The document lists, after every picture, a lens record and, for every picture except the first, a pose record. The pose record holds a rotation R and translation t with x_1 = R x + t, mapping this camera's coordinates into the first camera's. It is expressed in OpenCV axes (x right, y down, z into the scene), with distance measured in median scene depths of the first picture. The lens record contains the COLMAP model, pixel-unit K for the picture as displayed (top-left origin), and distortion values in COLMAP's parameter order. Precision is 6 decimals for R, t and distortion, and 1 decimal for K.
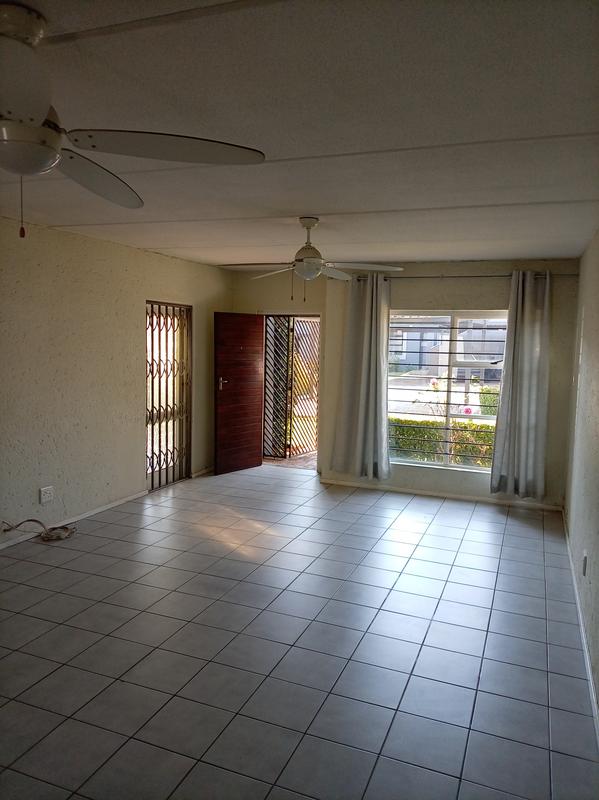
lens RADIAL K [[595.1, 0, 299.5], [0, 595.1, 400.0], [0, 0, 1]] dist [0.052397, -0.069577]
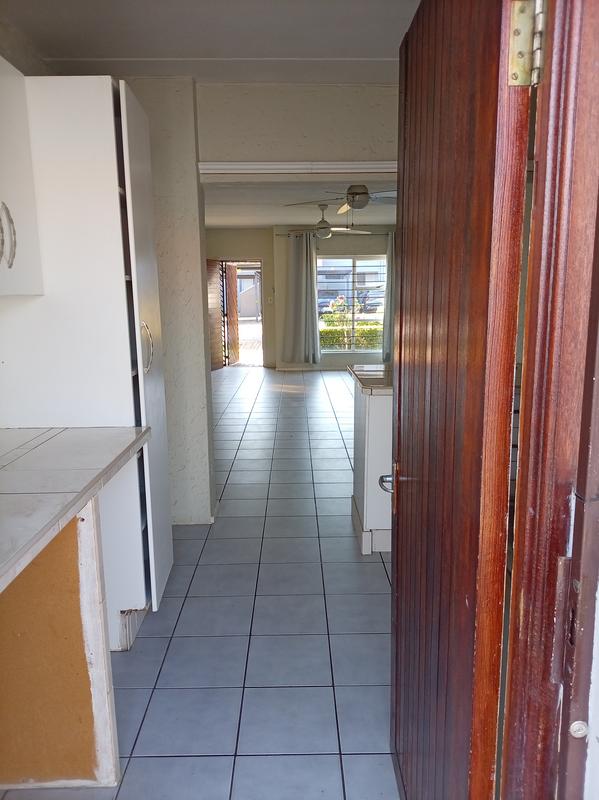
lens RADIAL K [[595.1, 0, 299.5], [0, 595.1, 400.0], [0, 0, 1]] dist [0.052397, -0.069577]
pose [[0.921350, -0.101632, 0.375214, -0.518714], [0.068841, 0.992621, 0.099823, 0.067467], [-0.382590, -0.066141, 0.921548, -0.462311]]
